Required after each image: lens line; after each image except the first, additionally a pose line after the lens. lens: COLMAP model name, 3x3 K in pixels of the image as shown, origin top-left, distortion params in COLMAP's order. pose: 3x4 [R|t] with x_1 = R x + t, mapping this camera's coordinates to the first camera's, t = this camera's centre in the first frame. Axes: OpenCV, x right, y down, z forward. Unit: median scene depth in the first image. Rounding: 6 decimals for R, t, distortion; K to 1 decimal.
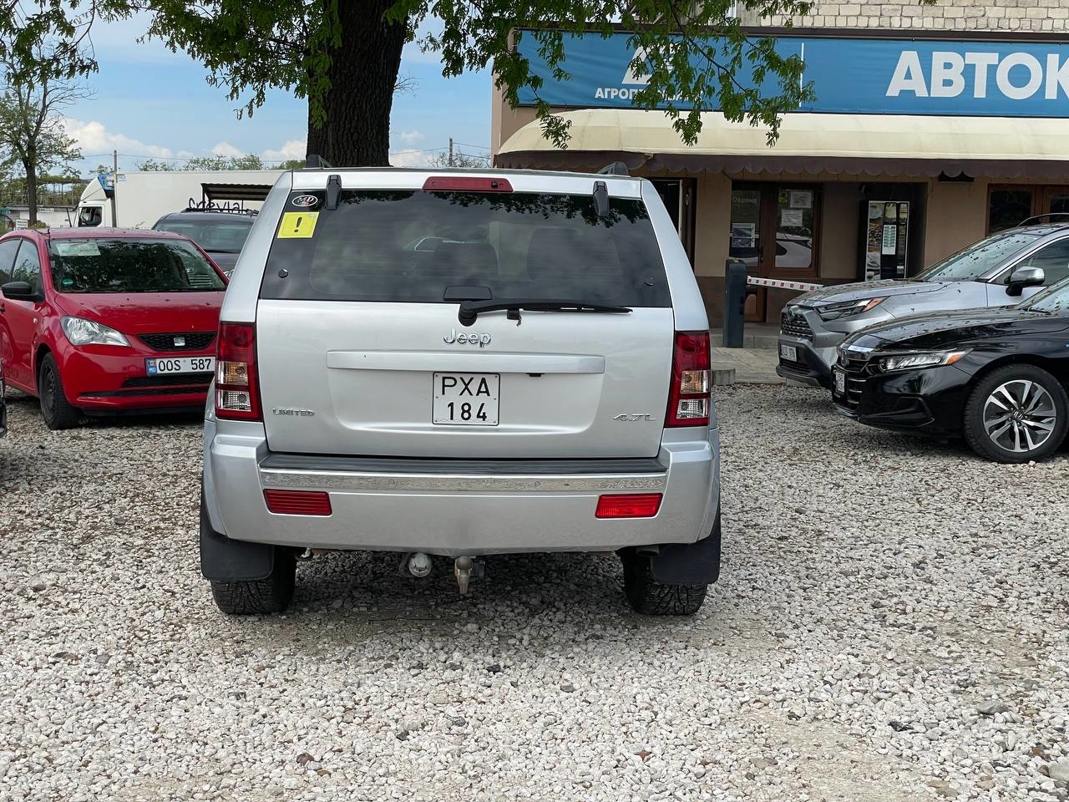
lens RADIAL K [[1601.5, 0, 547.0], [0, 1601.5, 396.5], [0, 0, 1]] dist [0.107168, 0.000000]
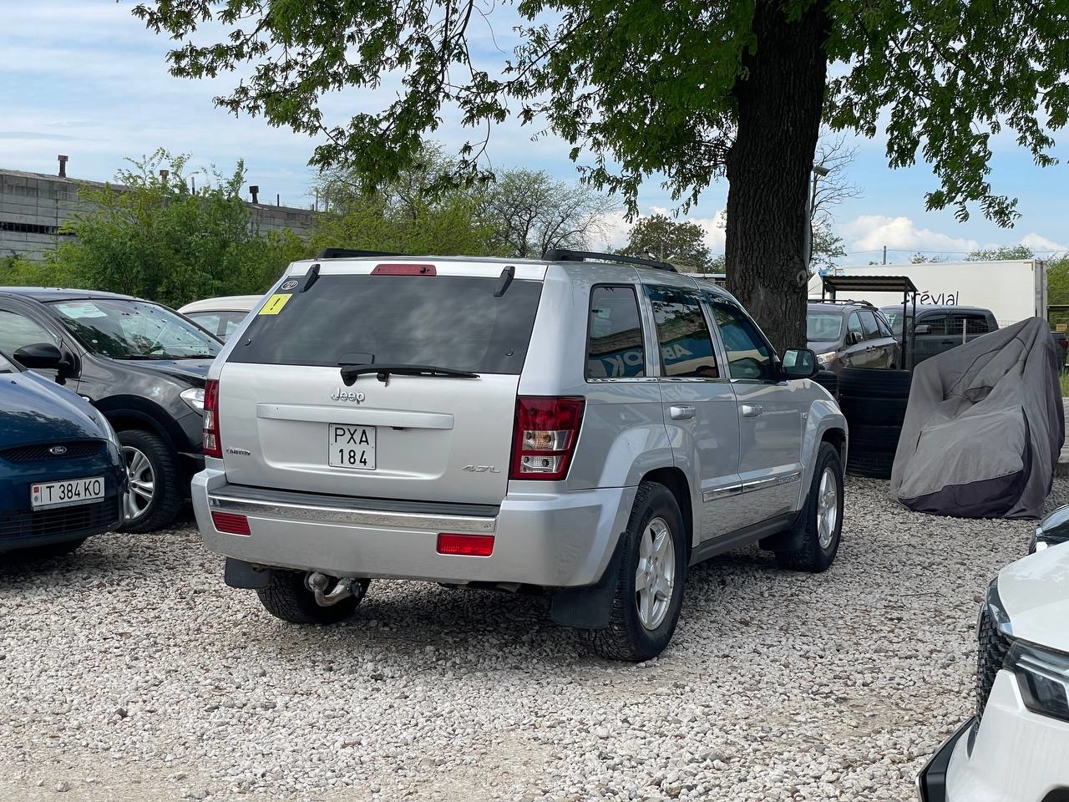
lens RADIAL K [[1601.5, 0, 526.3], [0, 1601.5, 400.3], [0, 0, 1]] dist [0.107168, 0.000000]
pose [[0.877734, 0.025412, -0.478473, 0.640622], [-0.051774, 0.997776, -0.041985, 0.010588], [0.476342, 0.061624, 0.877098, 0.001805]]
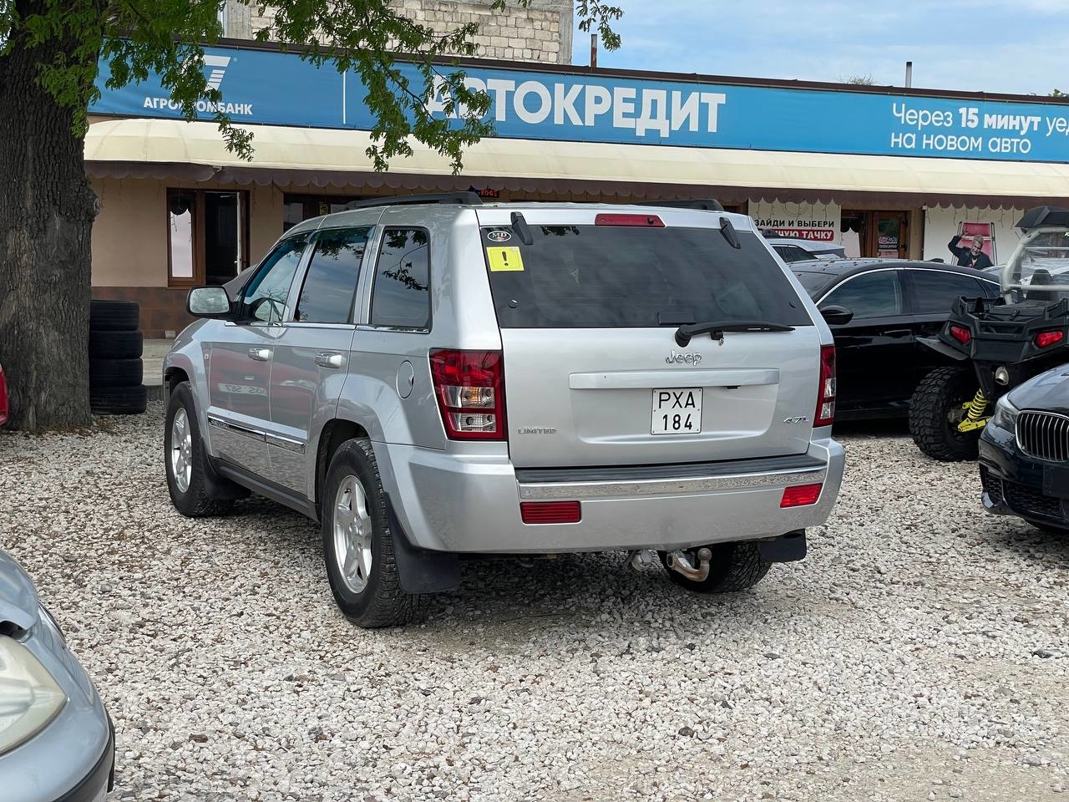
lens RADIAL K [[1601.5, 0, 527.2], [0, 1601.5, 399.8], [0, 0, 1]] dist [0.107168, 0.000000]
pose [[0.917285, -0.044730, 0.395712, -0.596479], [0.044713, 0.998957, 0.009270, -0.021708], [-0.395714, 0.009190, 0.918328, -0.001204]]
